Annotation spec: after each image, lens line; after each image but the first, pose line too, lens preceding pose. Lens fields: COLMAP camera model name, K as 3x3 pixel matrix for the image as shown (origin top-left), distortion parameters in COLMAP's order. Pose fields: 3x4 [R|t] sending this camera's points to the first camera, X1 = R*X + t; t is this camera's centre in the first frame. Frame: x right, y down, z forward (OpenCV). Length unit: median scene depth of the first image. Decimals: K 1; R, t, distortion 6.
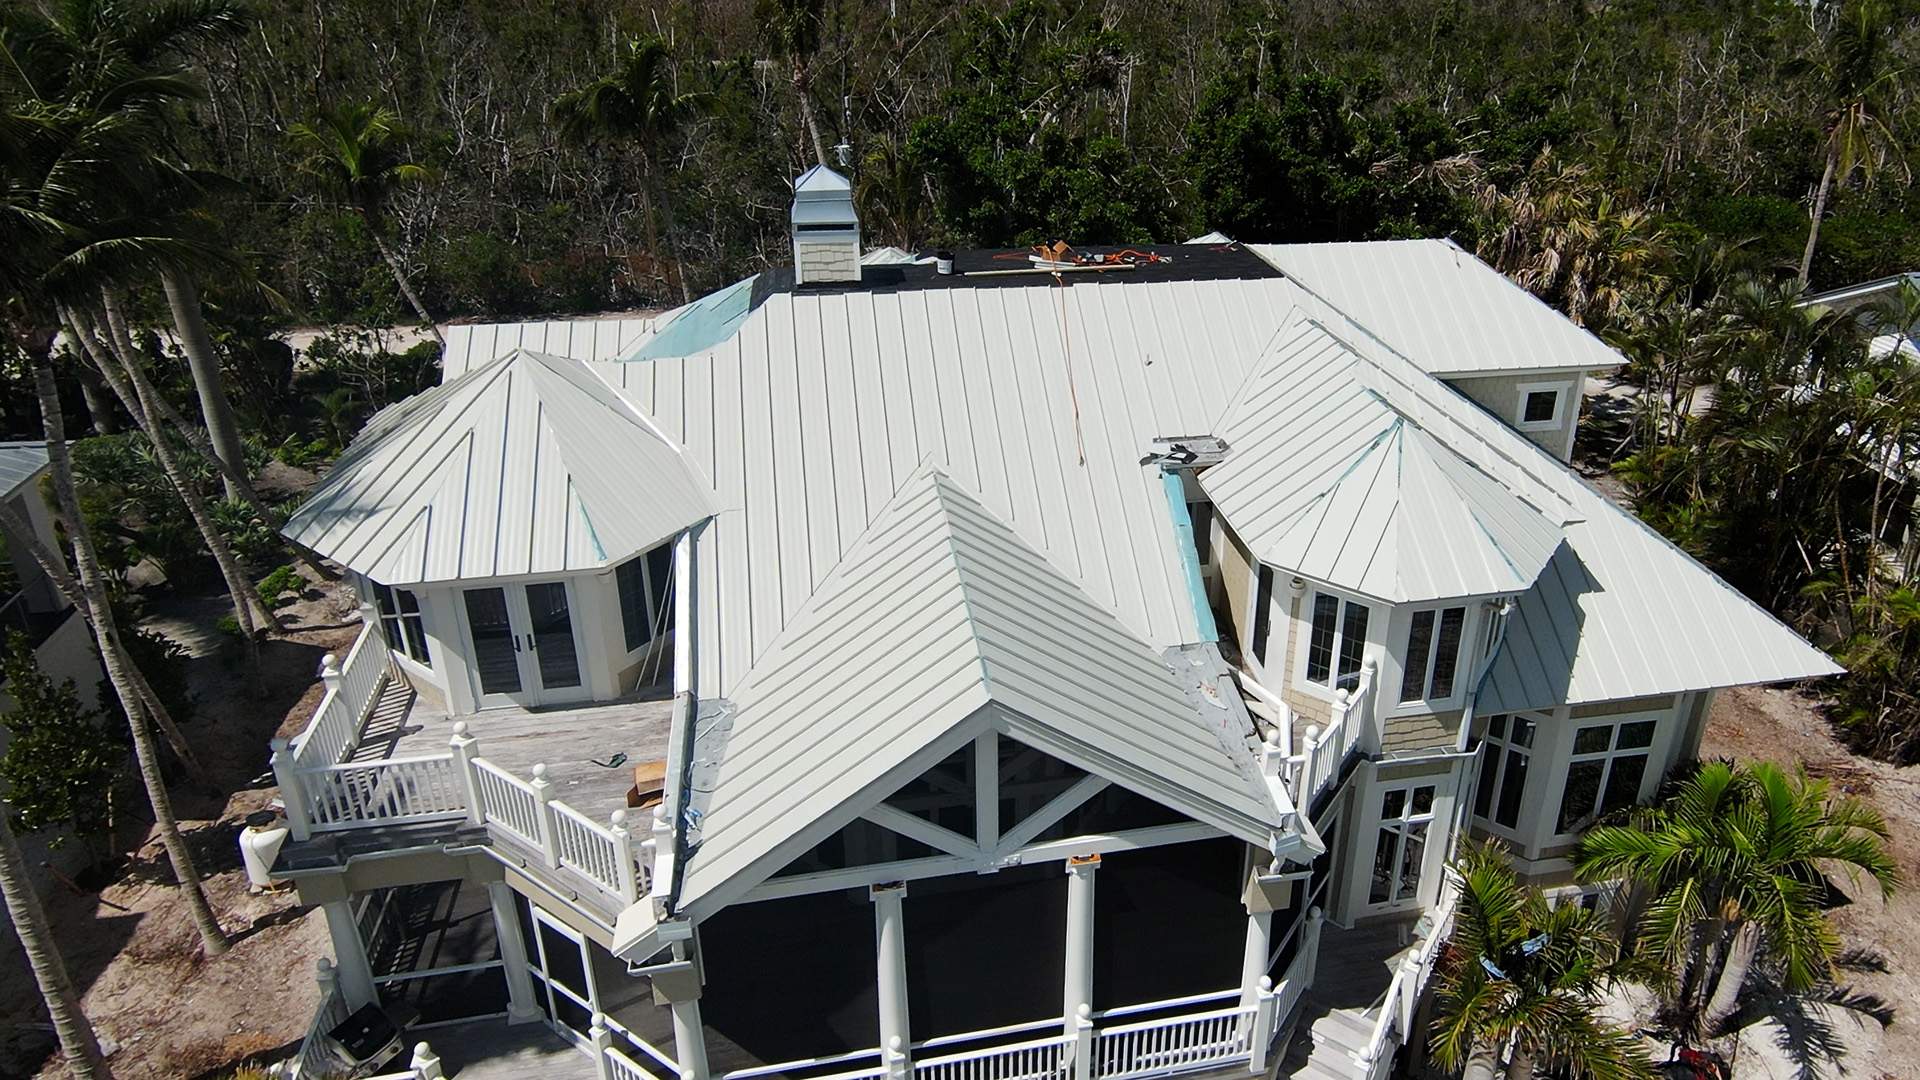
lens RADIAL K [[1274.9, 0, 1086.5], [0, 1274.9, 539.7], [0, 0, 1]] dist [0.007143, 0.001147]
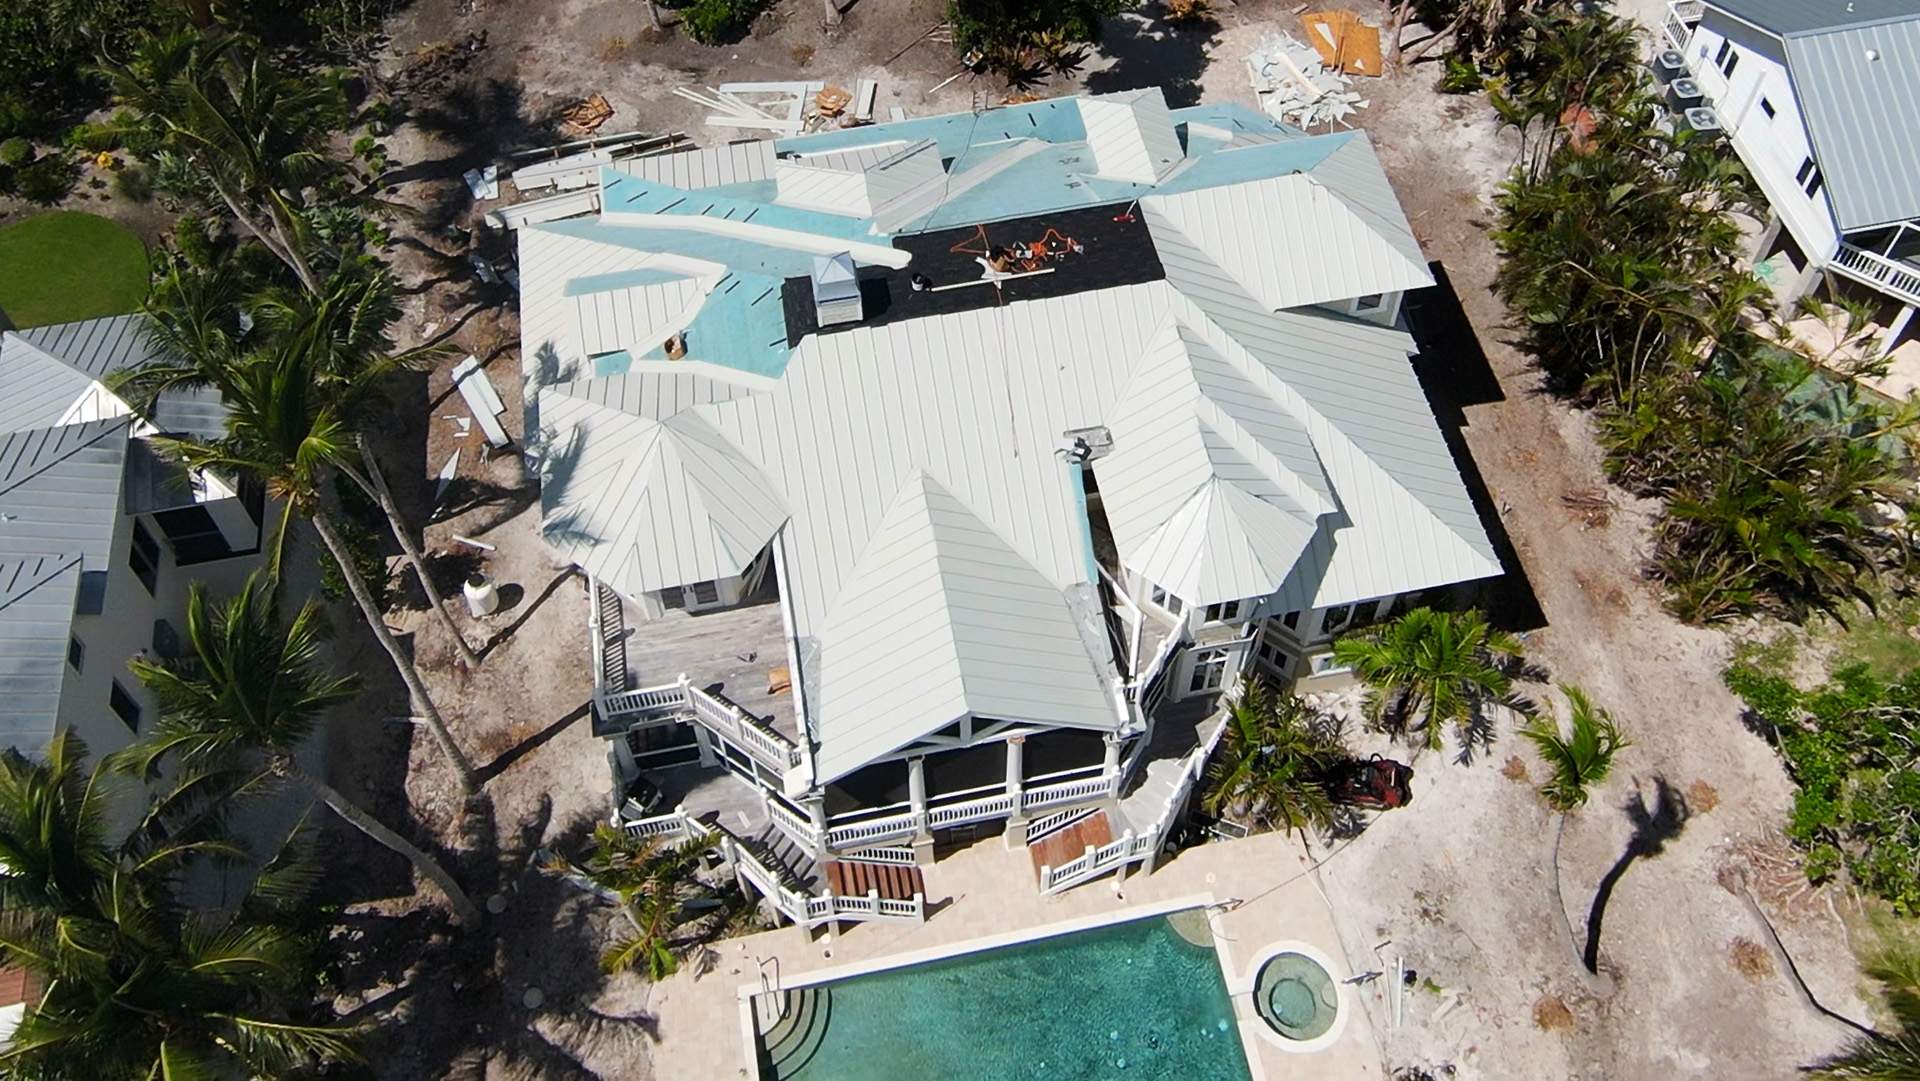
lens RADIAL K [[1462.5, 0, 960.0], [0, 1462.5, 540.5], [0, 0, 1]] dist [0.035807, -0.057463]
pose [[0.998549, 0.001336, -0.053832, 0.023450], [0.024561, 0.878355, 0.477378, -0.799441], [0.047922, -0.478007, 0.877048, -0.589542]]
